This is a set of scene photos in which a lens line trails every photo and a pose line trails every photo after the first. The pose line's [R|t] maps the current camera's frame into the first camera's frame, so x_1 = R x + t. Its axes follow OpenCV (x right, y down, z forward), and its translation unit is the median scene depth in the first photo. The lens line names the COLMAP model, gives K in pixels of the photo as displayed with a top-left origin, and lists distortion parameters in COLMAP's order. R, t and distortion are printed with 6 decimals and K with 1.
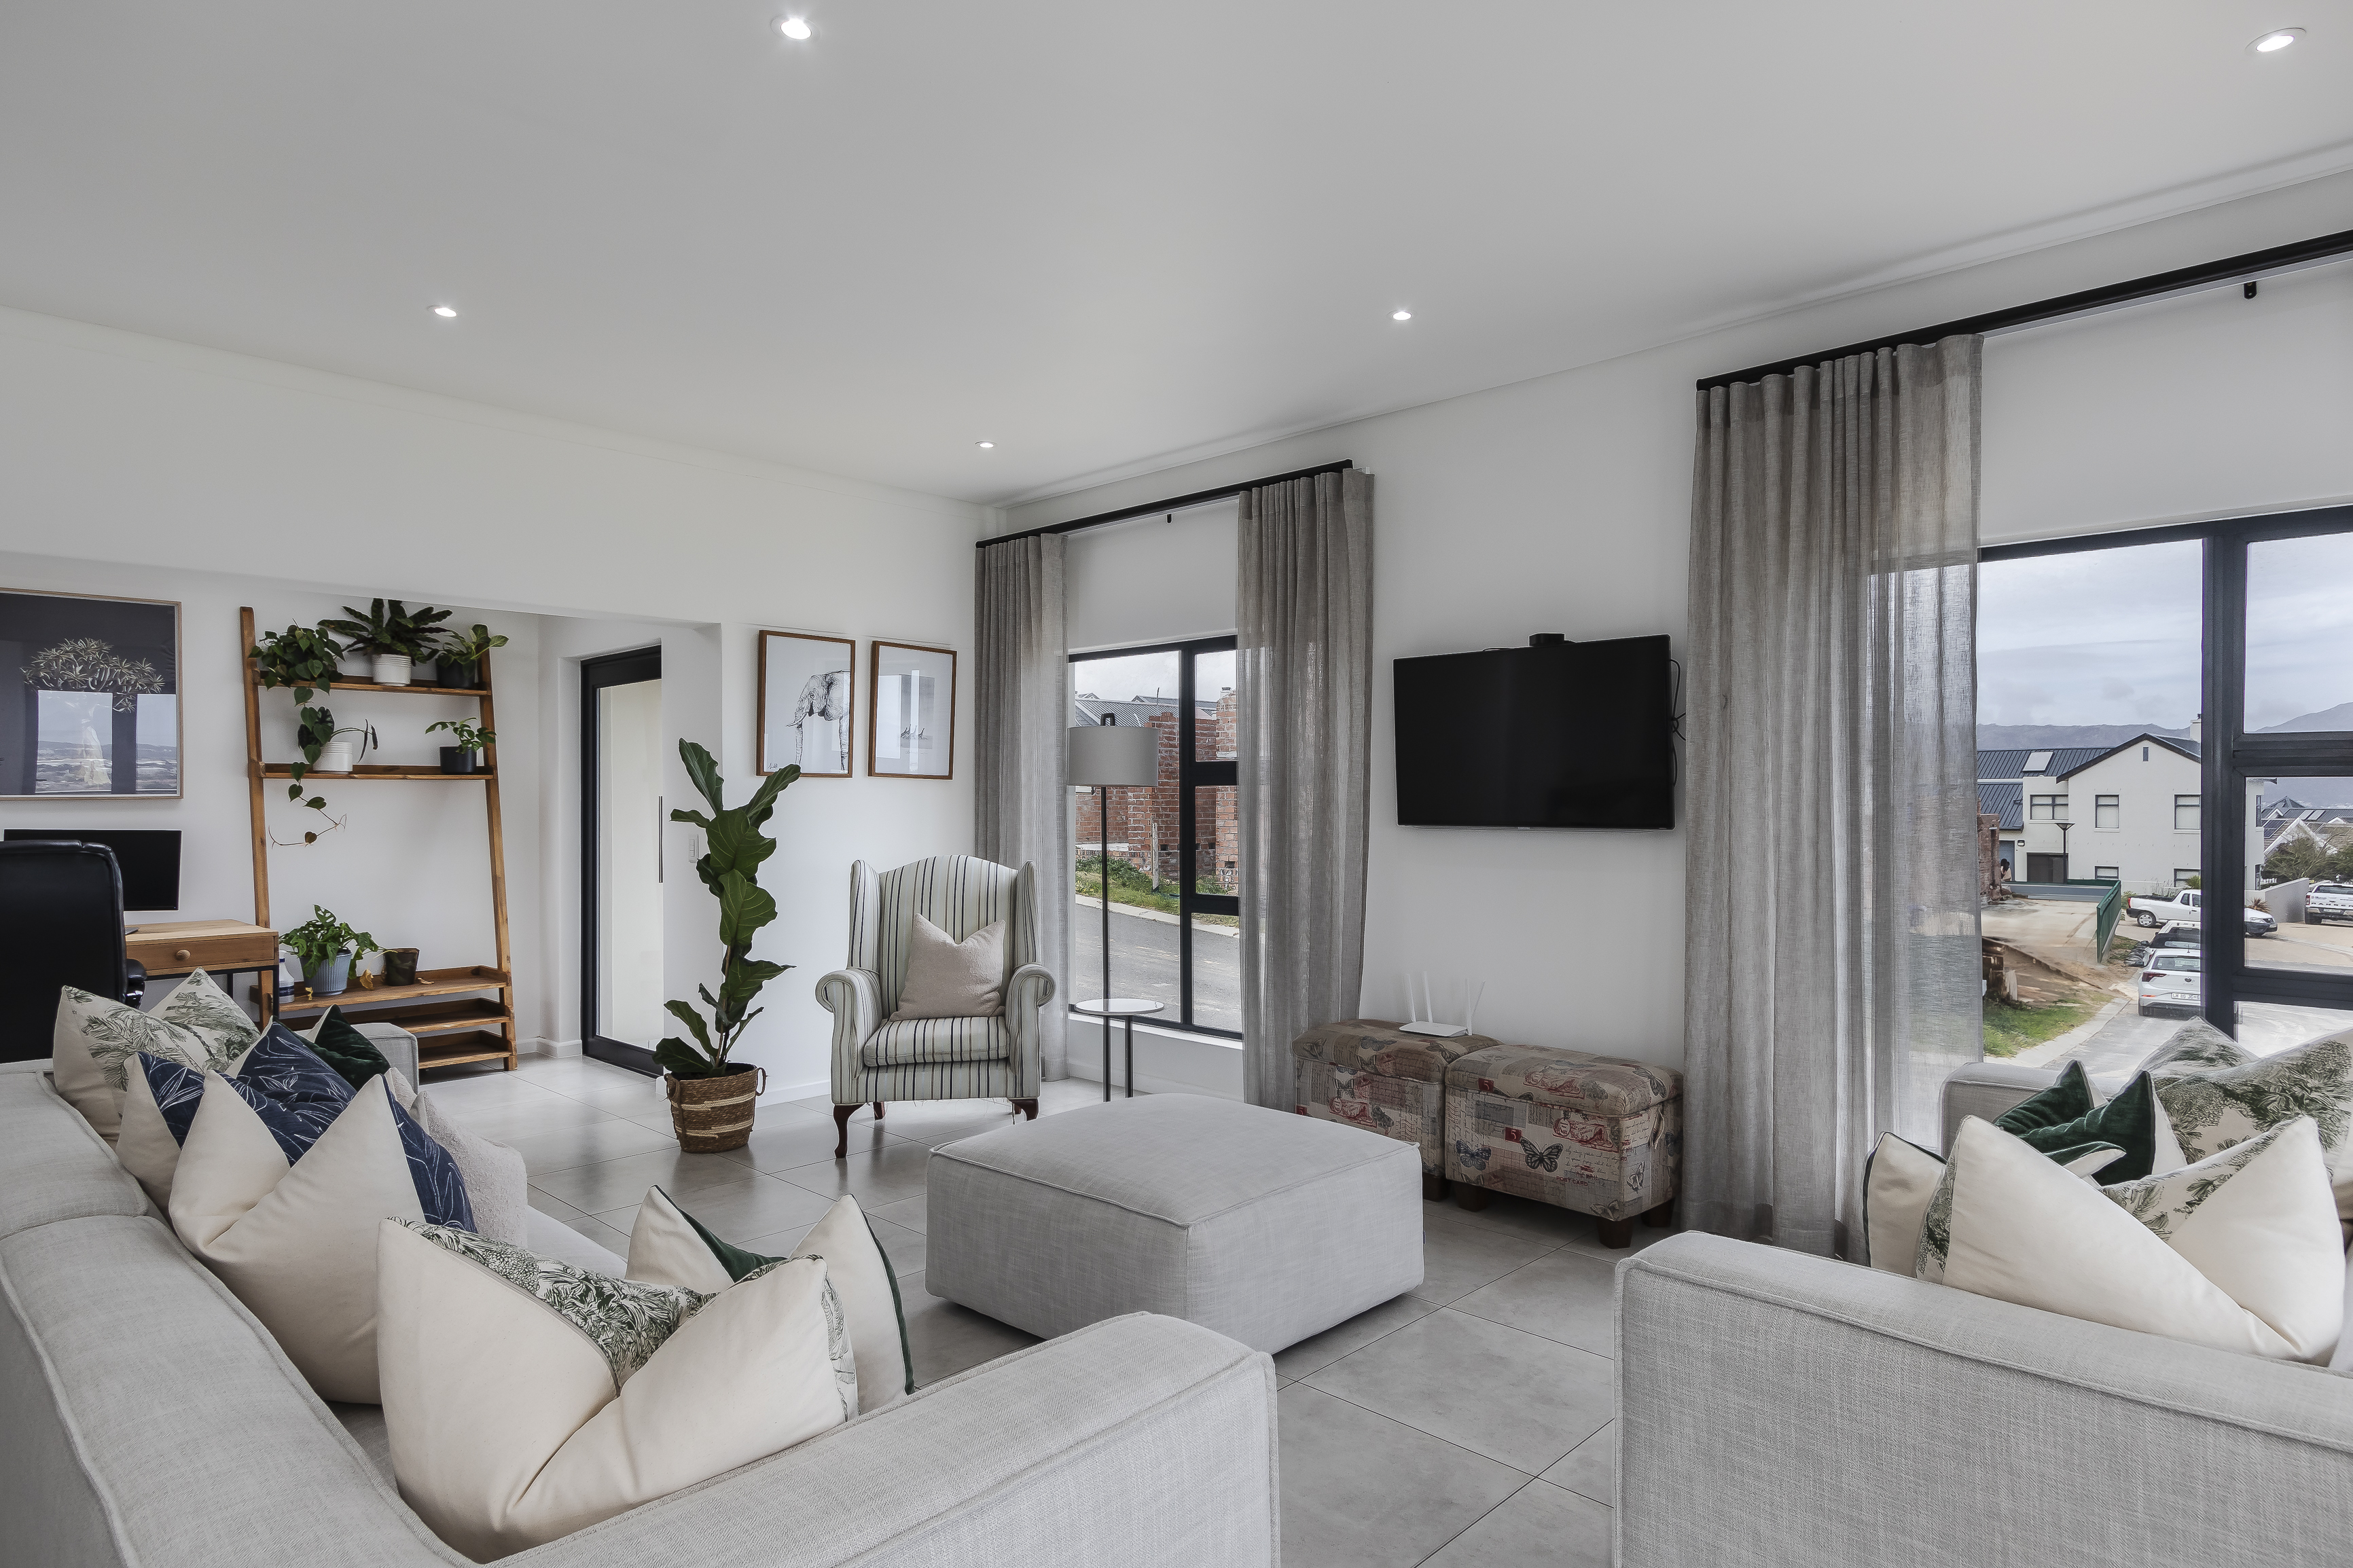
lens RADIAL K [[1308.9, 0, 1216.0], [0, 1308.9, 802.7], [0, 0, 1]] dist [0.016765, 0.000135]
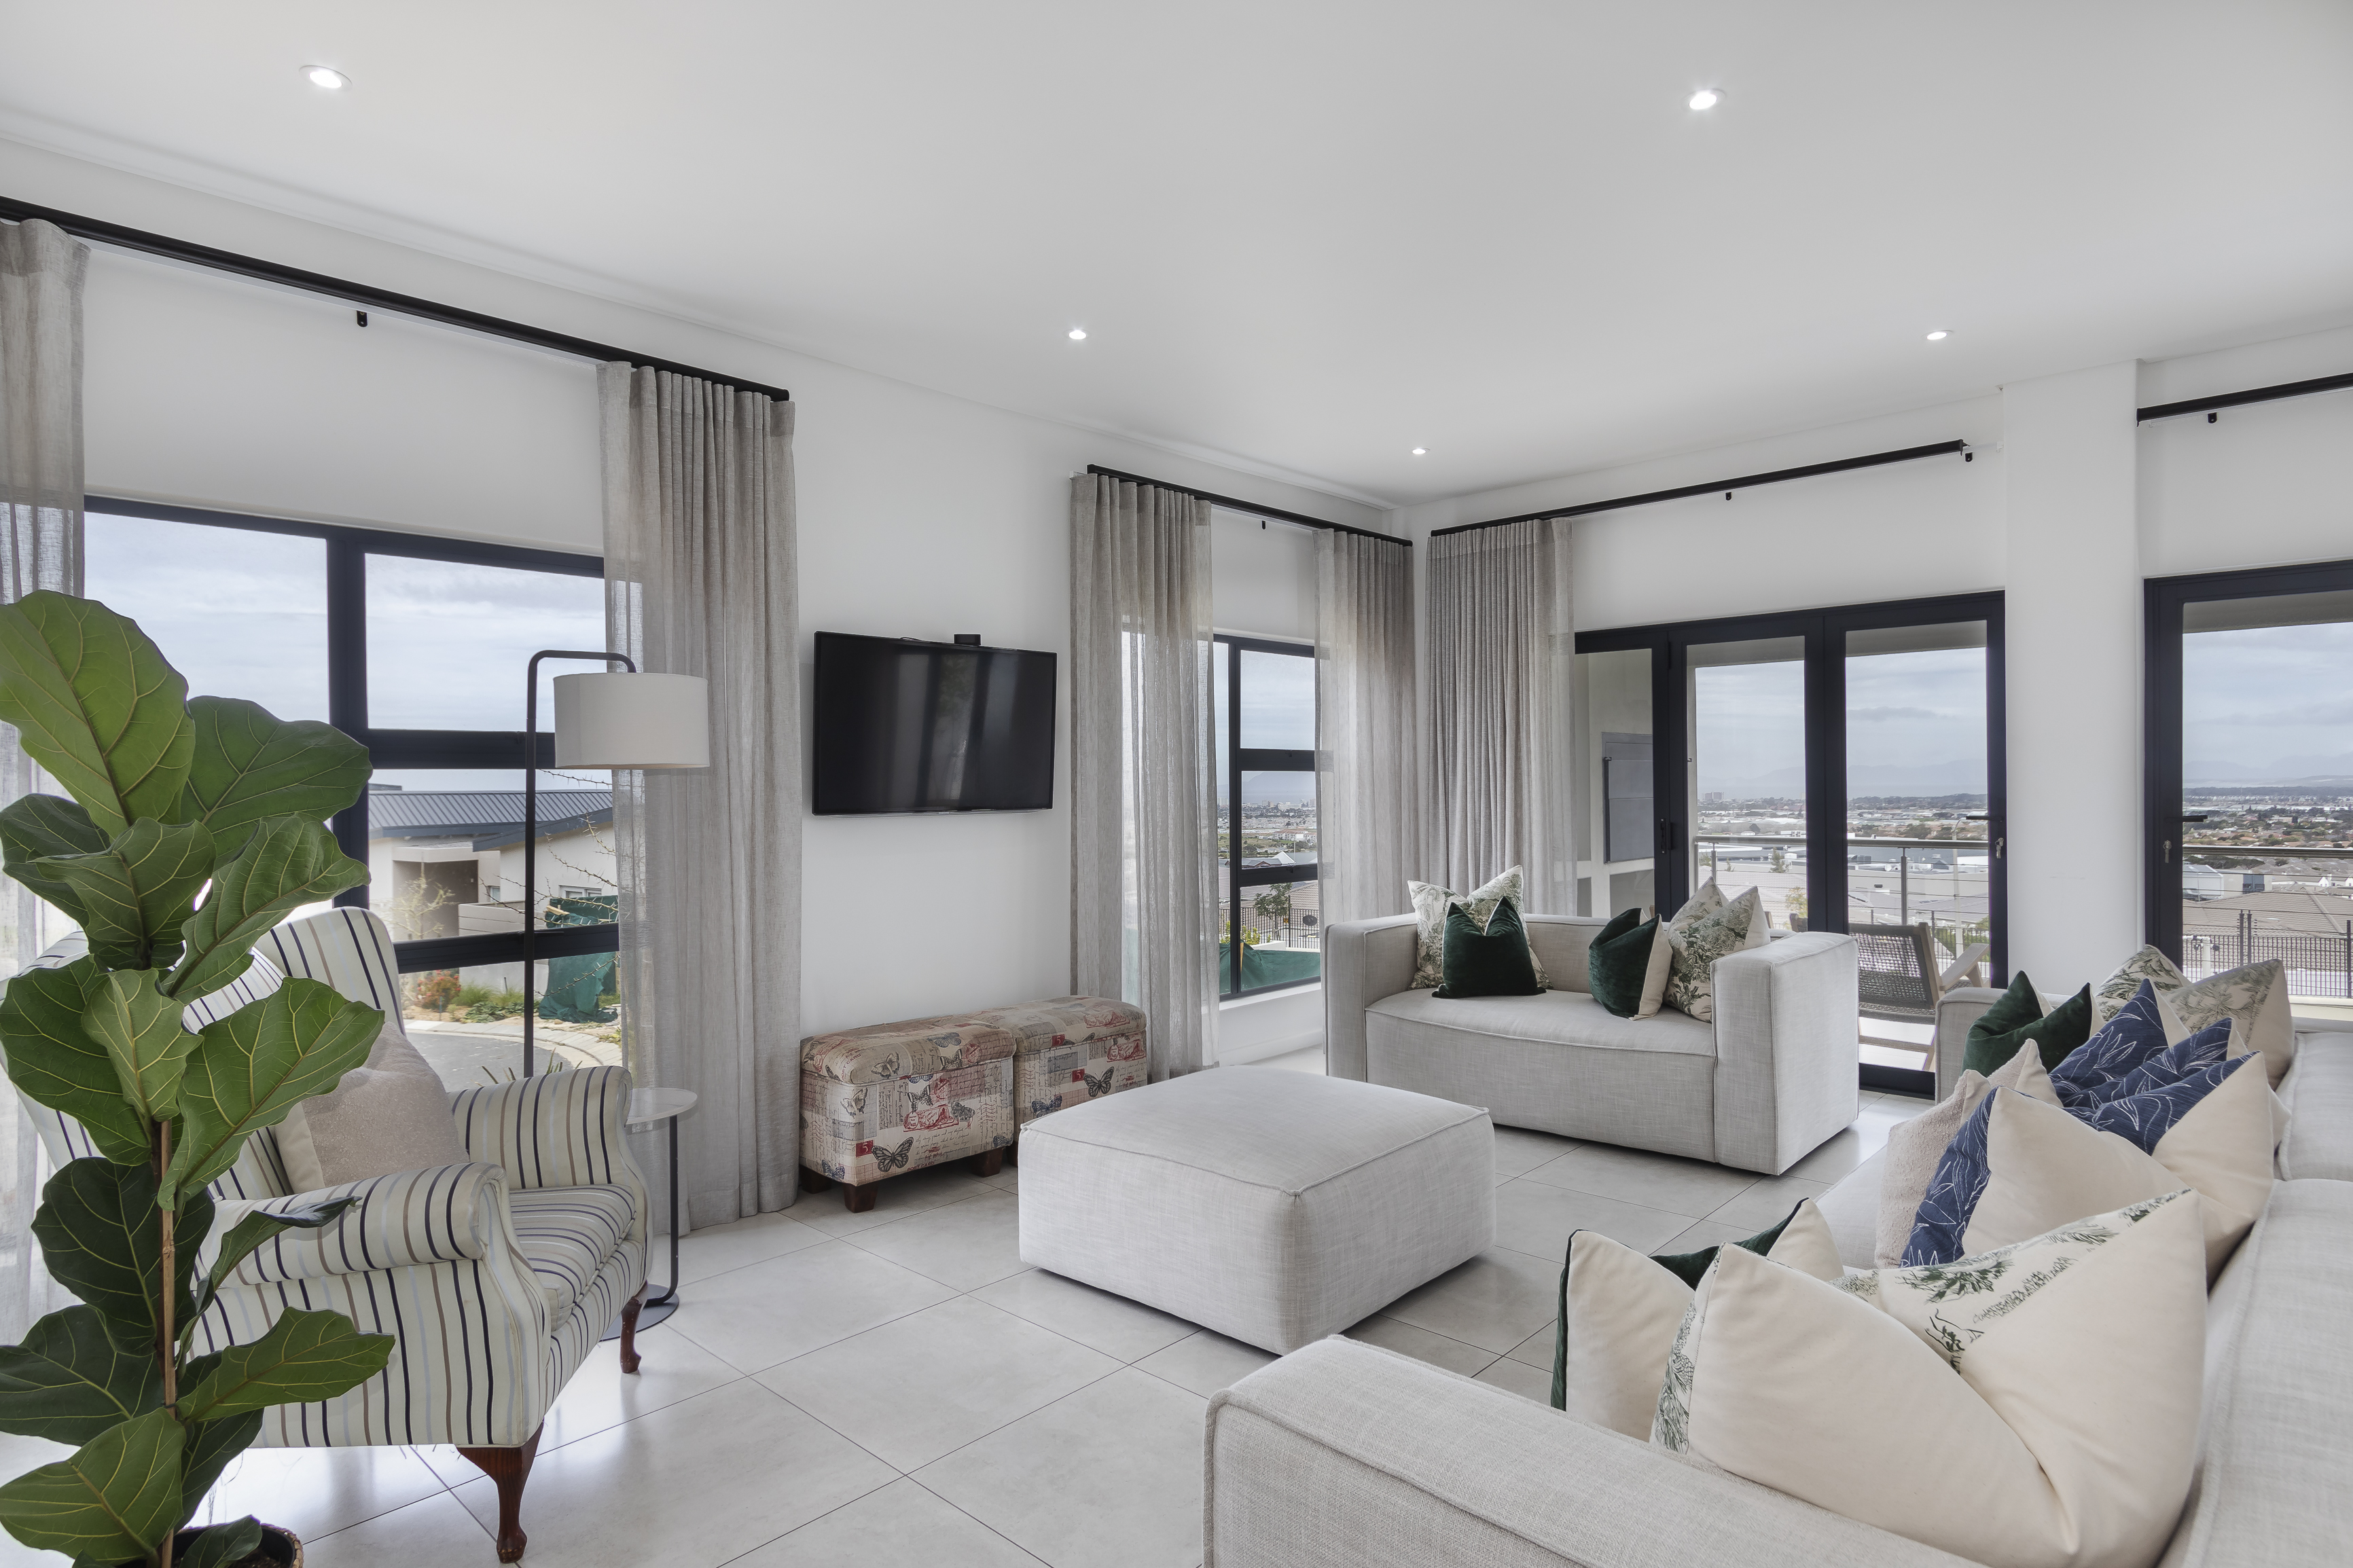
lens RADIAL K [[1256.2, 0, 1164.5], [0, 1256.2, 789.3], [0, 0, 1]] dist [-0.002435, -0.000310]
pose [[0.001854, -0.001742, 0.999997, -0.703385], [0.014179, 0.999898, 0.001715, 0.001060], [-0.999898, 0.014175, 0.001879, 0.737058]]
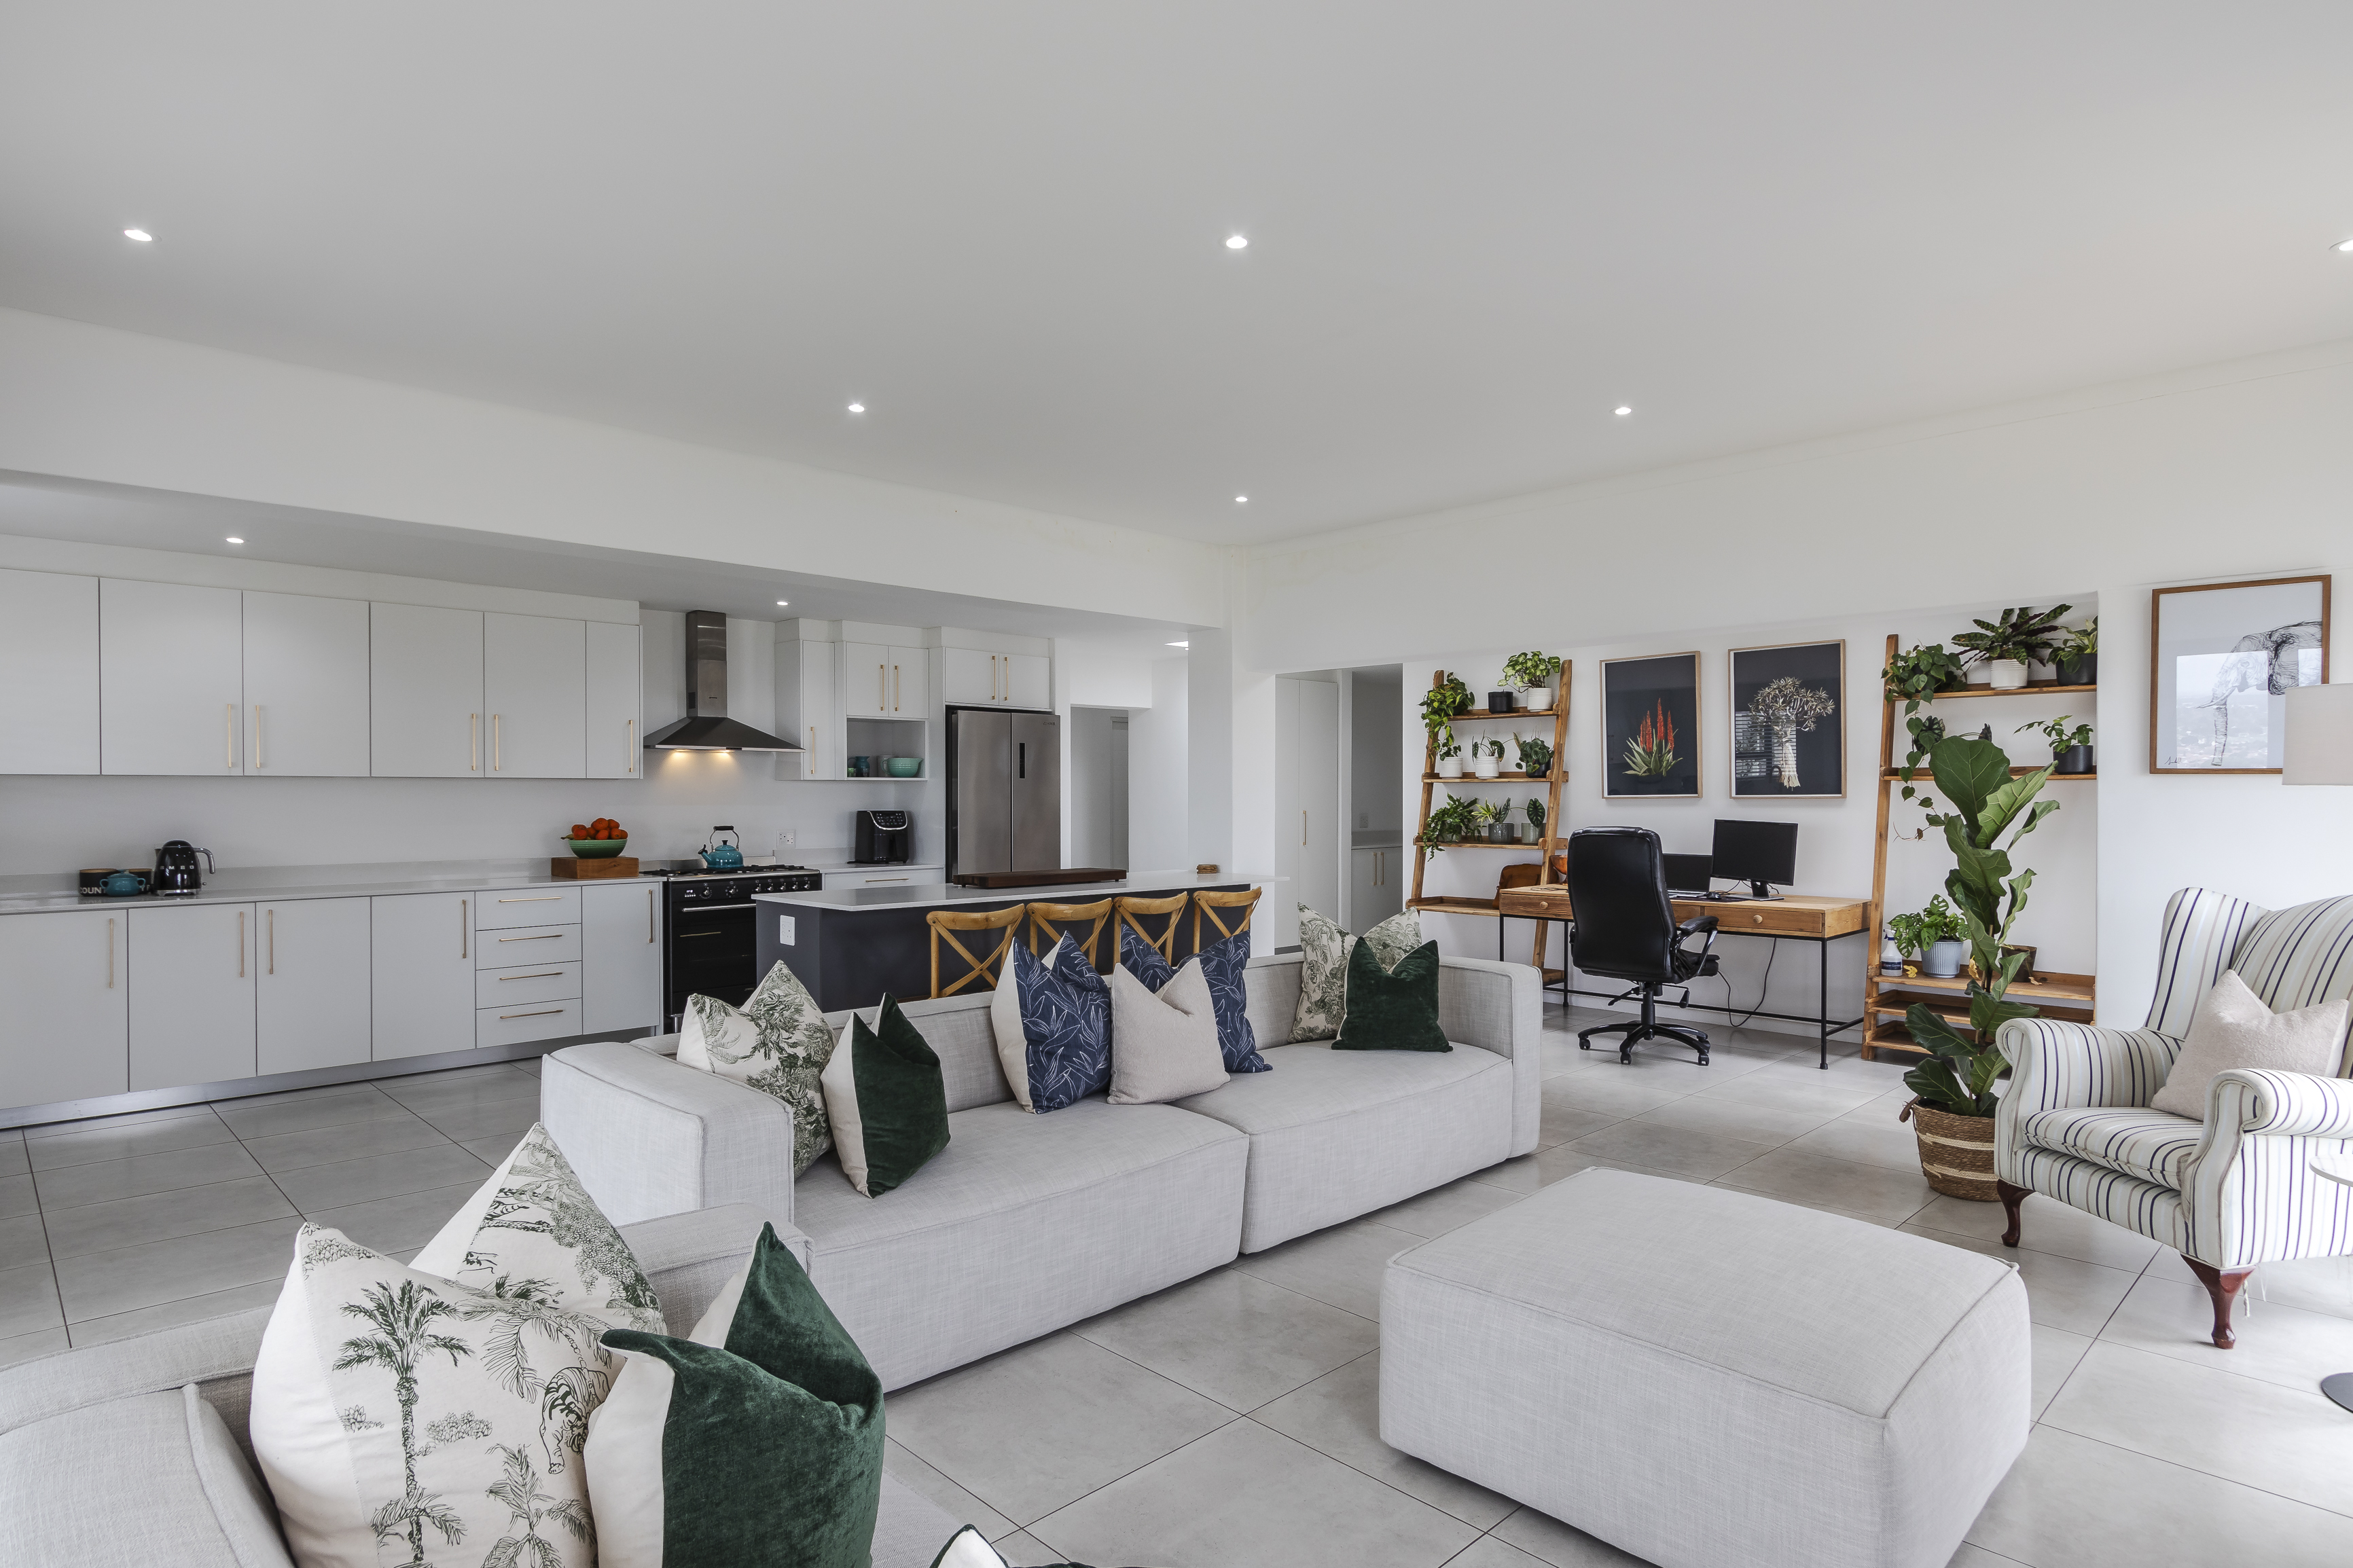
lens RADIAL K [[1256.2, 0, 1164.5], [0, 1256.2, 789.3], [0, 0, 1]] dist [-0.002435, -0.000310]
pose [[-0.047751, -0.001530, -0.998858, 0.487816], [-0.003192, 0.999994, -0.001380, -0.008804], [0.998854, 0.003123, -0.047756, 0.487790]]
